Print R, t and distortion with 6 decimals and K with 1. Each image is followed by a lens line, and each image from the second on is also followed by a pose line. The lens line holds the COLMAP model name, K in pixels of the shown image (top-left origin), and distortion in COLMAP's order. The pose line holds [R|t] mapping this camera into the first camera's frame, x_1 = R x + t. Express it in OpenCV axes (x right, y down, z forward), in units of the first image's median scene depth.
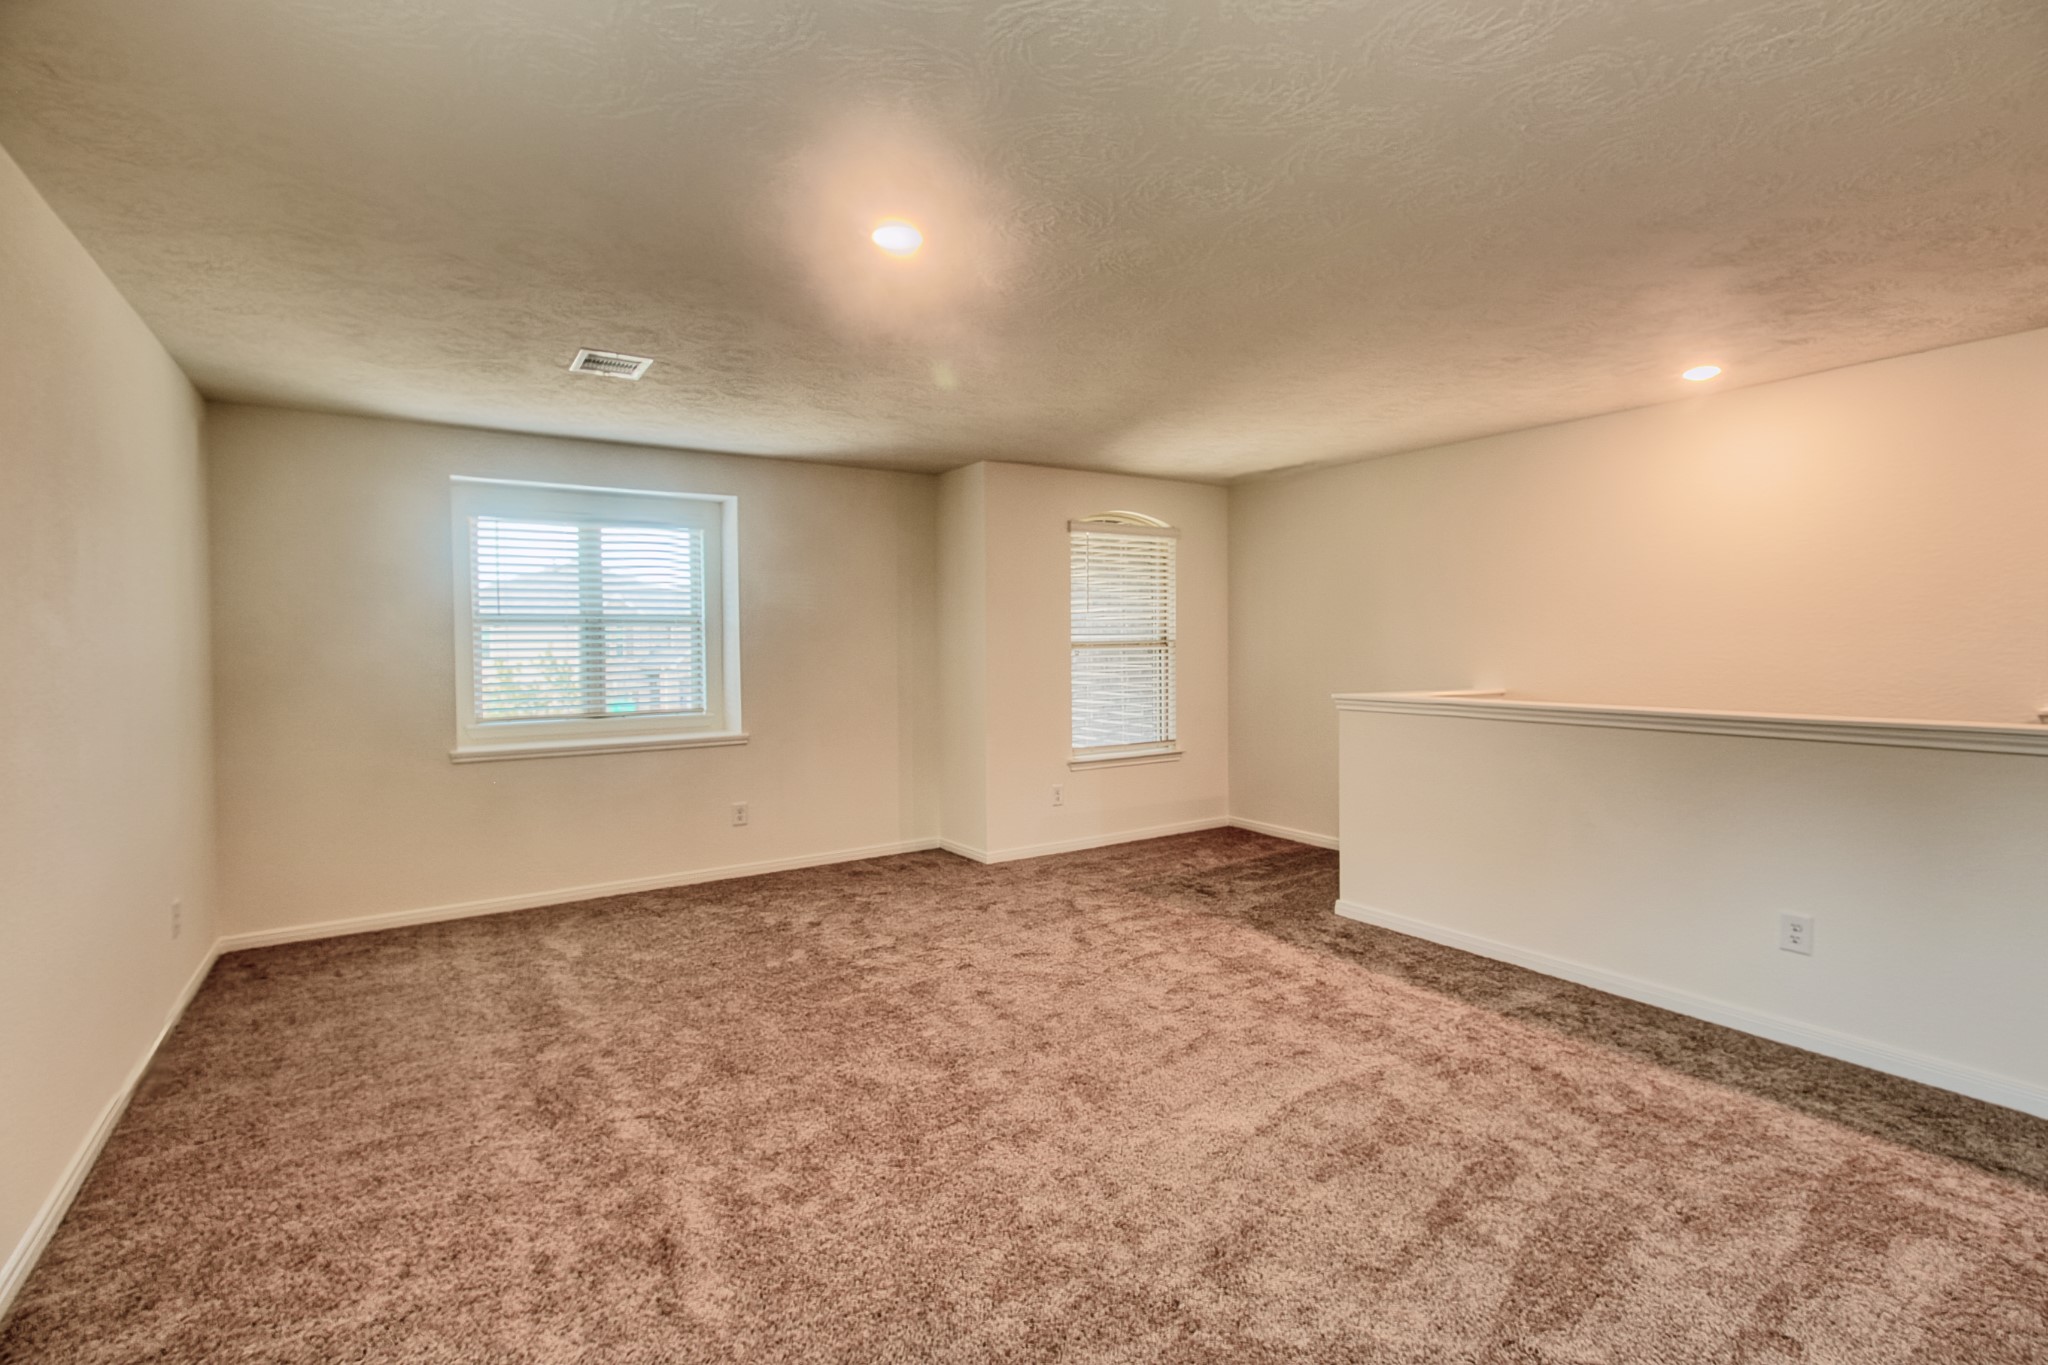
lens RADIAL K [[959.9, 0, 1039.0], [0, 959.9, 654.9], [0, 0, 1]] dist [-0.000191, -0.000219]
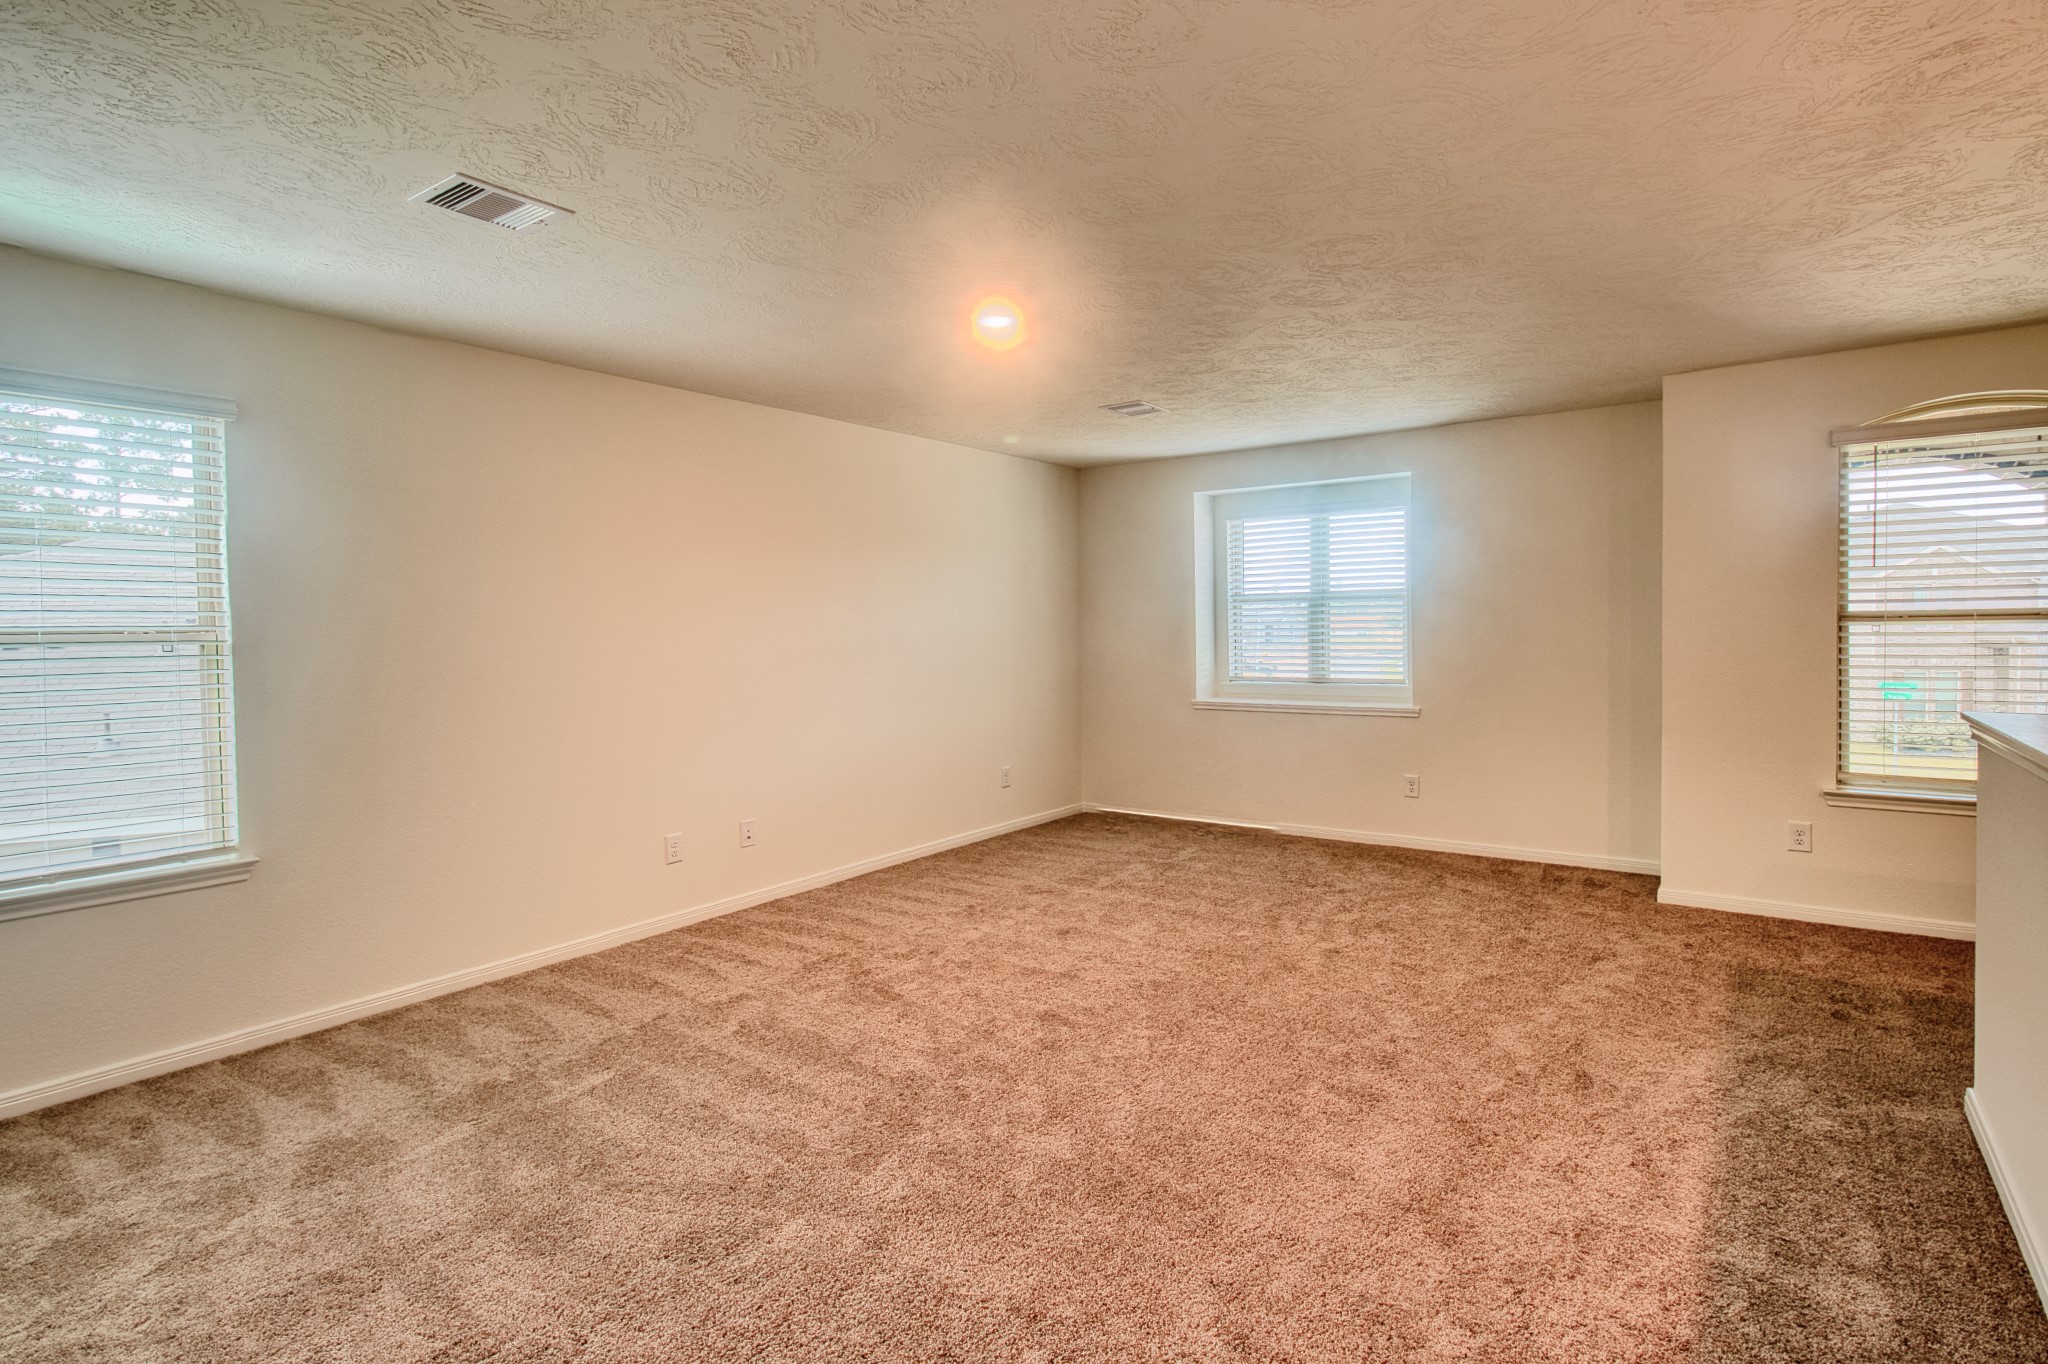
lens RADIAL K [[1008.1, 0, 1031.0], [0, 1008.1, 662.8], [0, 0, 1]] dist [0.002102, -0.000340]
pose [[0.349839, 0.038926, -0.936001, 0.583013], [-0.000719, 0.999147, 0.041284, -0.008657], [0.936809, -0.013770, 0.349569, 0.271060]]
